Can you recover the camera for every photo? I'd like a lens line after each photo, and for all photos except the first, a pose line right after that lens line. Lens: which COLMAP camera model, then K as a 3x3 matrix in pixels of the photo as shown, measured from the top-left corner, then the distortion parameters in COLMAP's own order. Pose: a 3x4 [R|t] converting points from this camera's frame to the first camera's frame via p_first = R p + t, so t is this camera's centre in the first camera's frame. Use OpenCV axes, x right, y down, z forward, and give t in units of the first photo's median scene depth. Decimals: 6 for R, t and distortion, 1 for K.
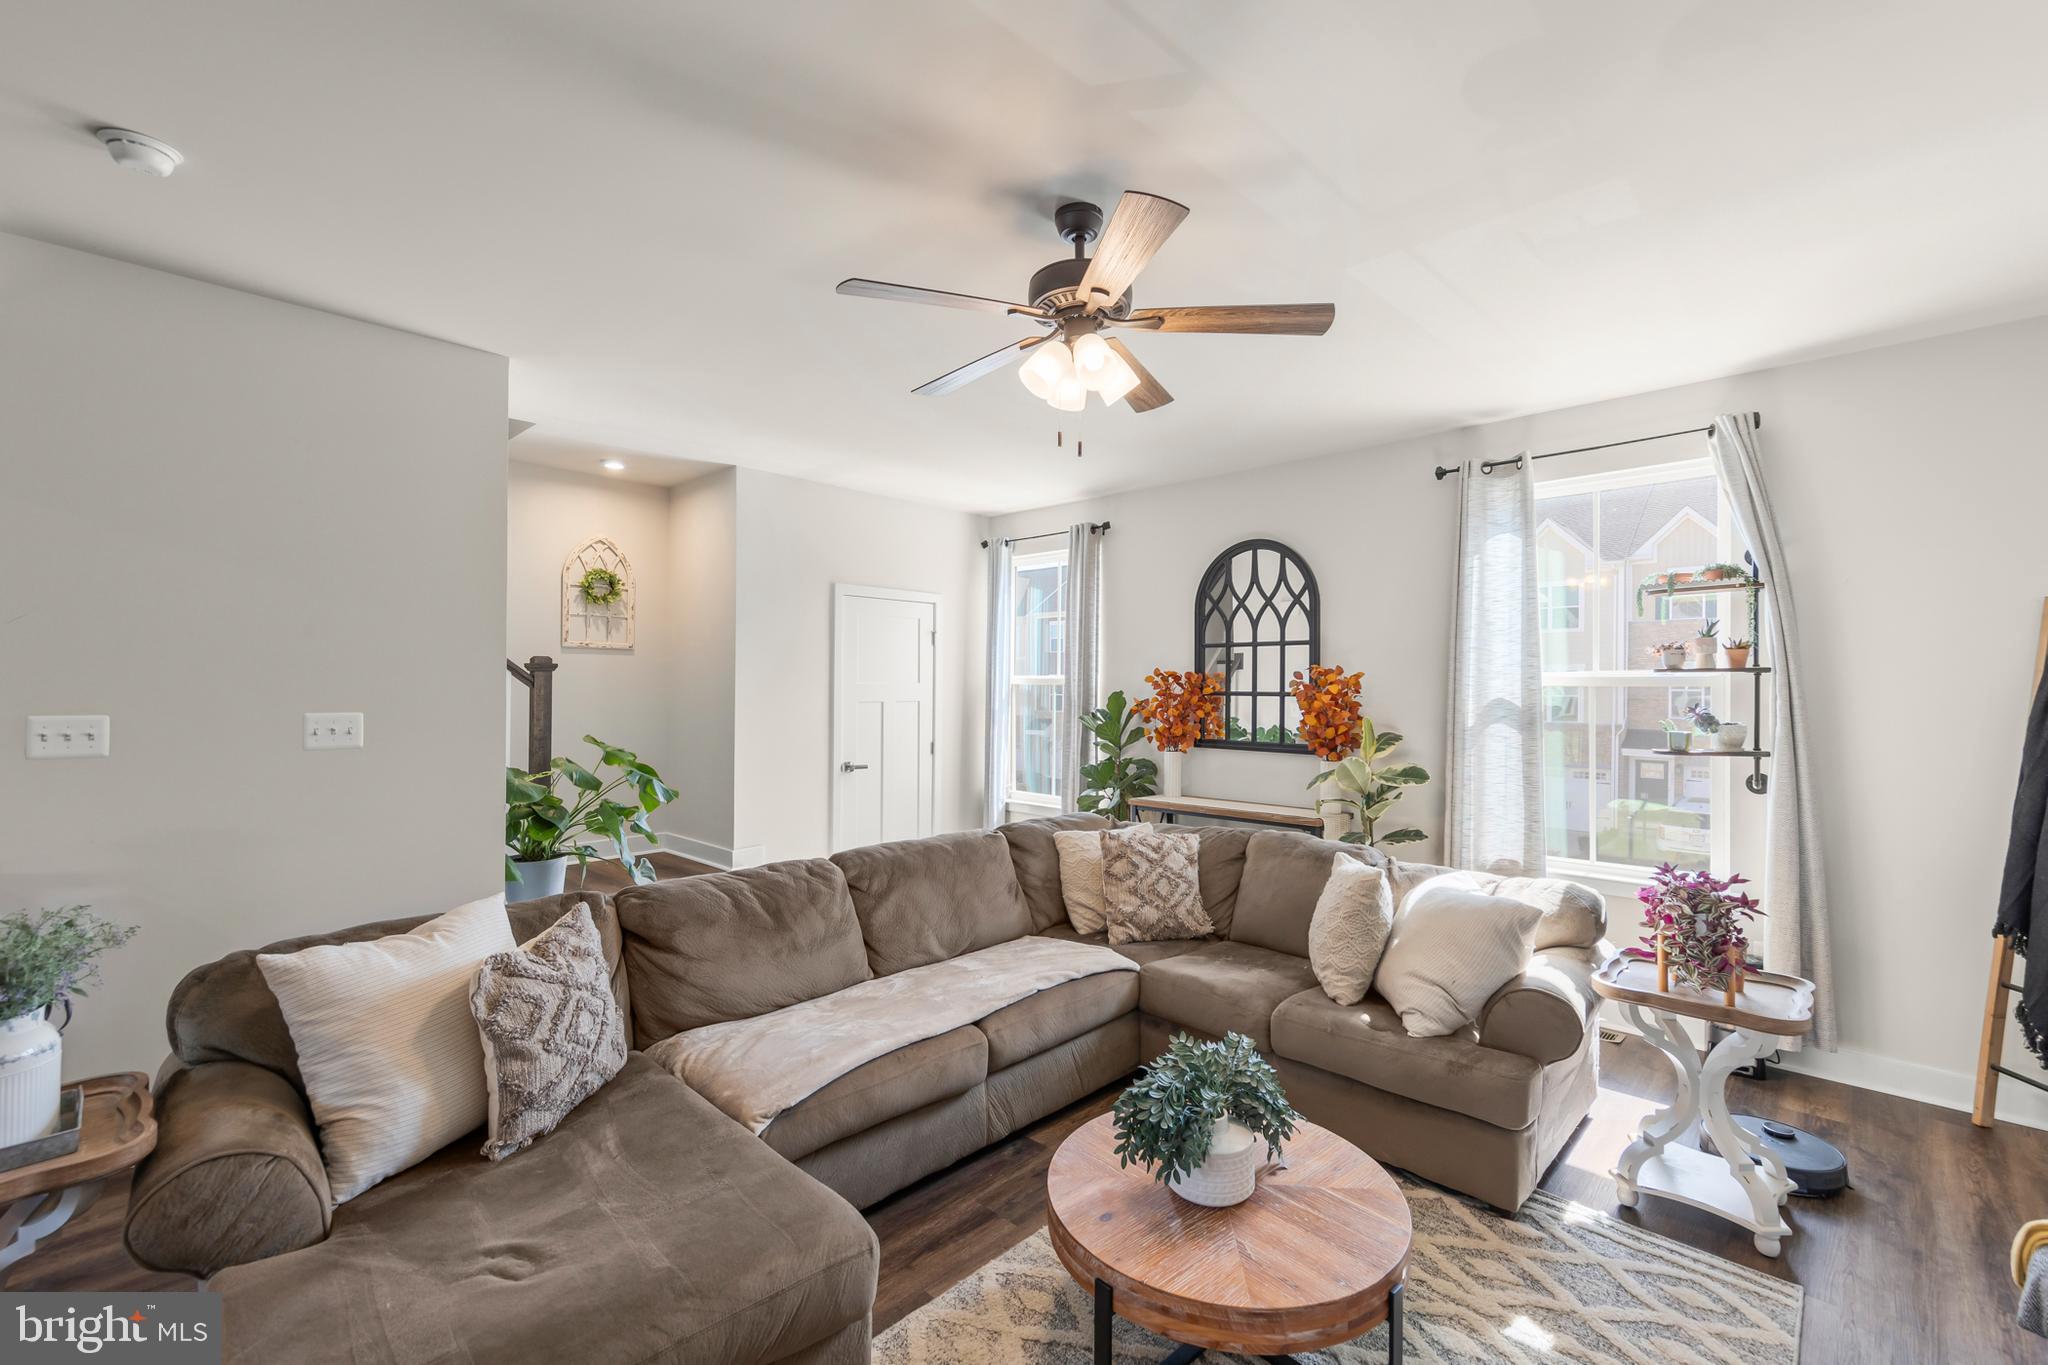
lens RADIAL K [[873.8, 0, 997.8], [0, 873.8, 691.1], [0, 0, 1]] dist [0.009844, -0.001164]
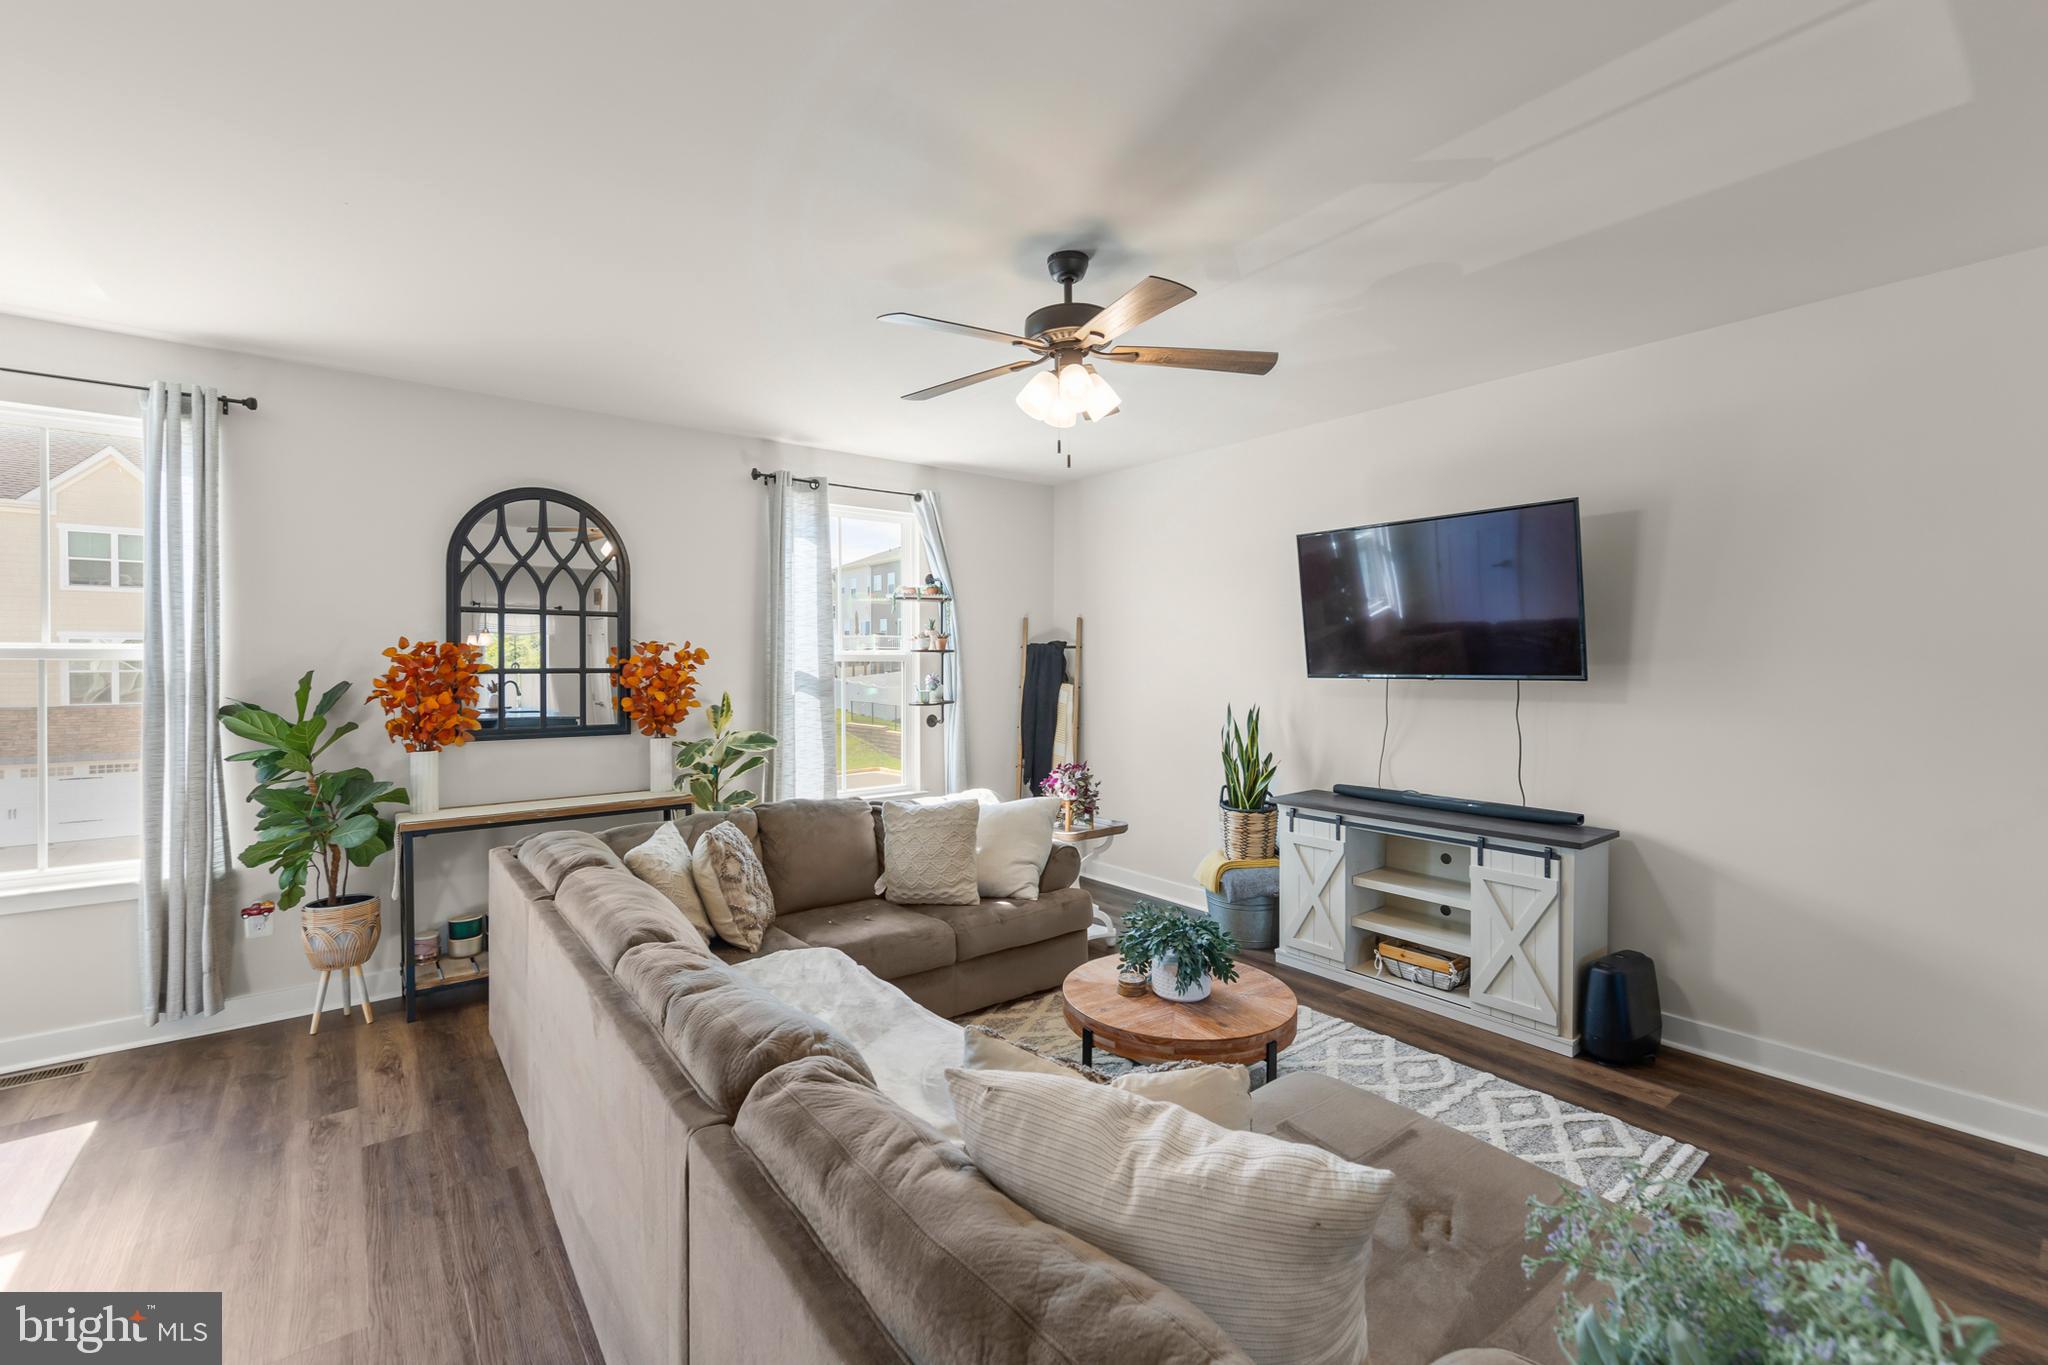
lens RADIAL K [[873.8, 0, 1075.3], [0, 873.8, 665.5], [0, 0, 1]] dist [0.009844, -0.001164]
pose [[0.096123, -0.005241, 0.995356, -0.522289], [0.007426, 0.999962, 0.004548, -0.002250], [-0.995342, 0.006954, 0.096158, 0.427746]]
